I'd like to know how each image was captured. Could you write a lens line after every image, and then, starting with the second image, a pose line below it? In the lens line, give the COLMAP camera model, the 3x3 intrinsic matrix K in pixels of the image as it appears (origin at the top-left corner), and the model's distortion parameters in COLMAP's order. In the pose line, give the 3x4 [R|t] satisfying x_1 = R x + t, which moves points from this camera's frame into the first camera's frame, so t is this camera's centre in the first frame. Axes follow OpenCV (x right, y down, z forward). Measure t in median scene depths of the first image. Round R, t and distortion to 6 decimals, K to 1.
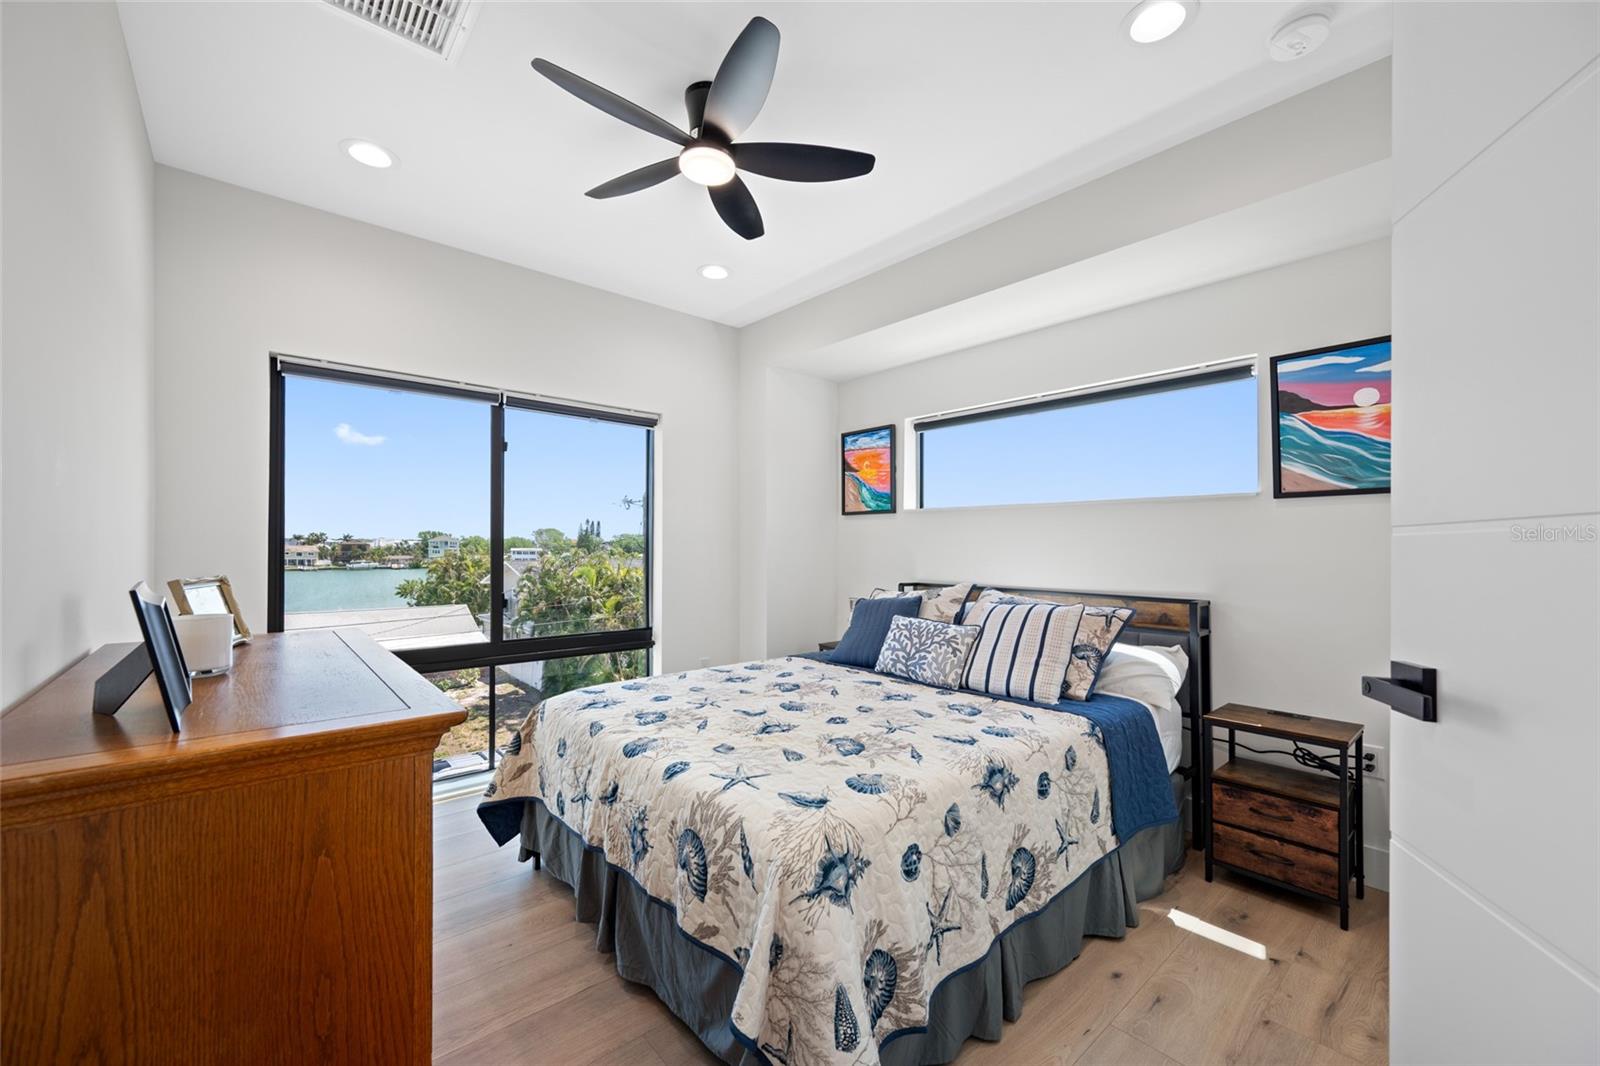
lens RADIAL K [[628.7, 0, 798.9], [0, 628.7, 538.9], [0, 0, 1]] dist [-0.004153, -0.000258]
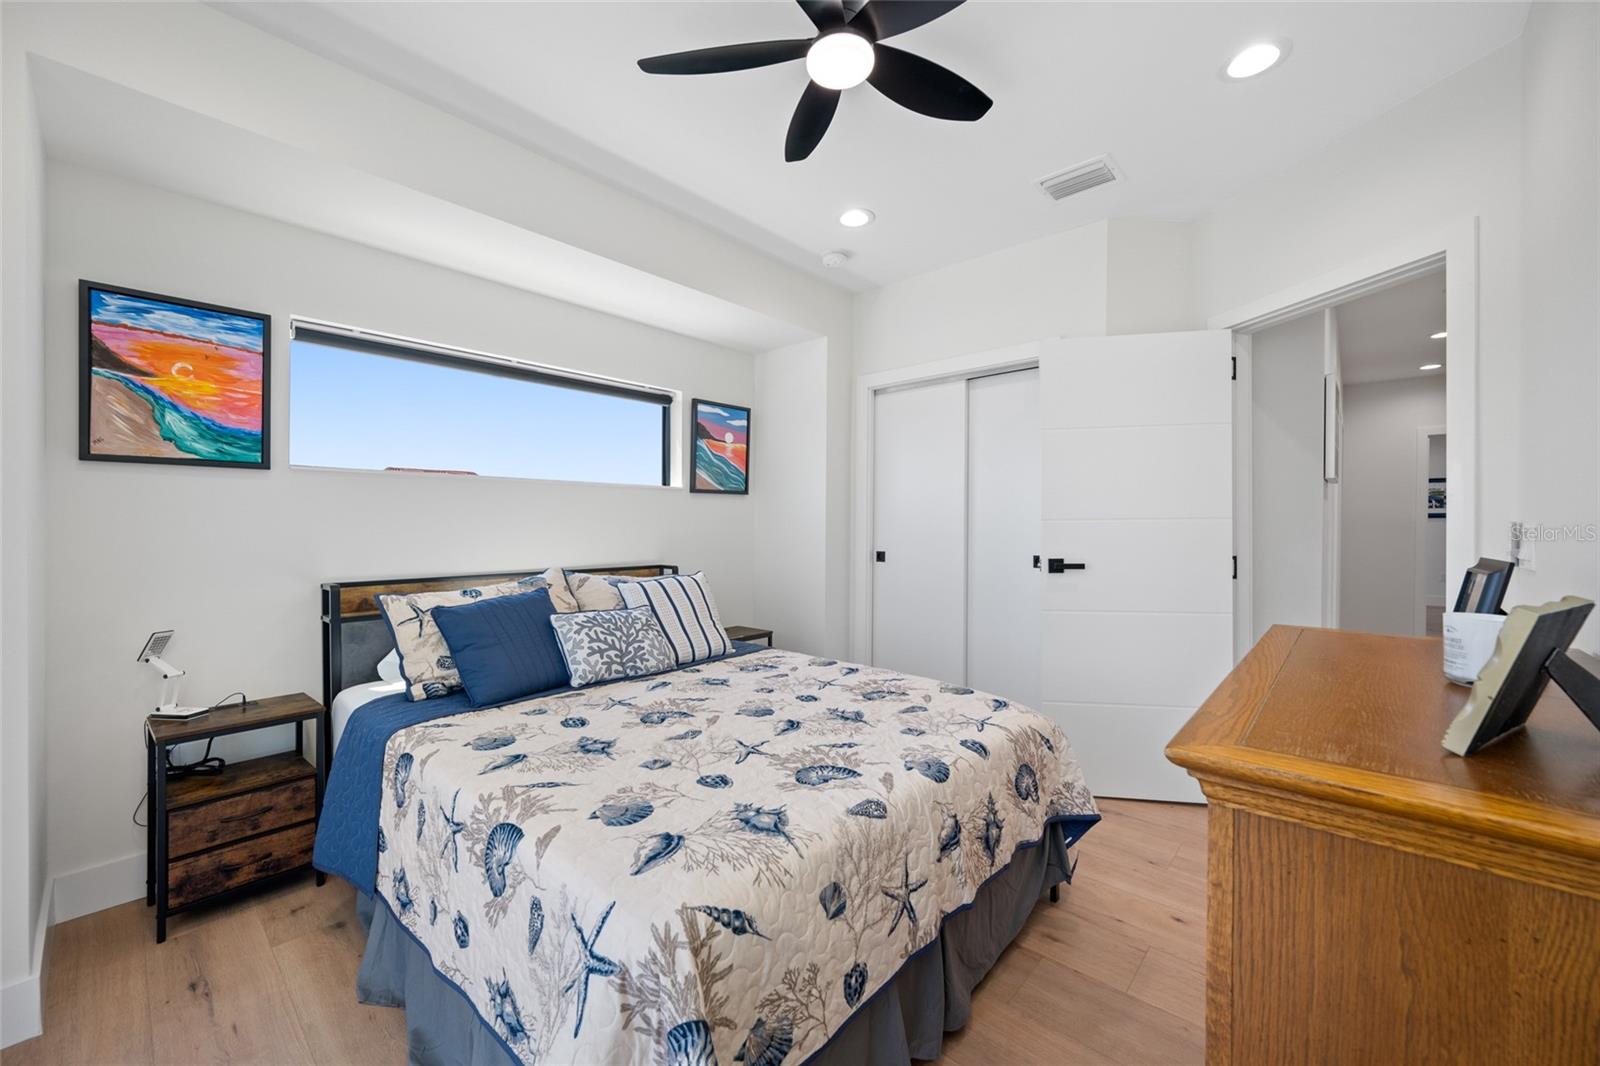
lens RADIAL K [[628.7, 0, 800.5], [0, 628.7, 525.7], [0, 0, 1]] dist [-0.004153, -0.000258]
pose [[-0.117405, -0.005202, 0.993071, -0.715548], [-0.011426, 0.999927, 0.003887, 0.005210], [-0.993018, -0.010890, -0.117456, 0.860281]]
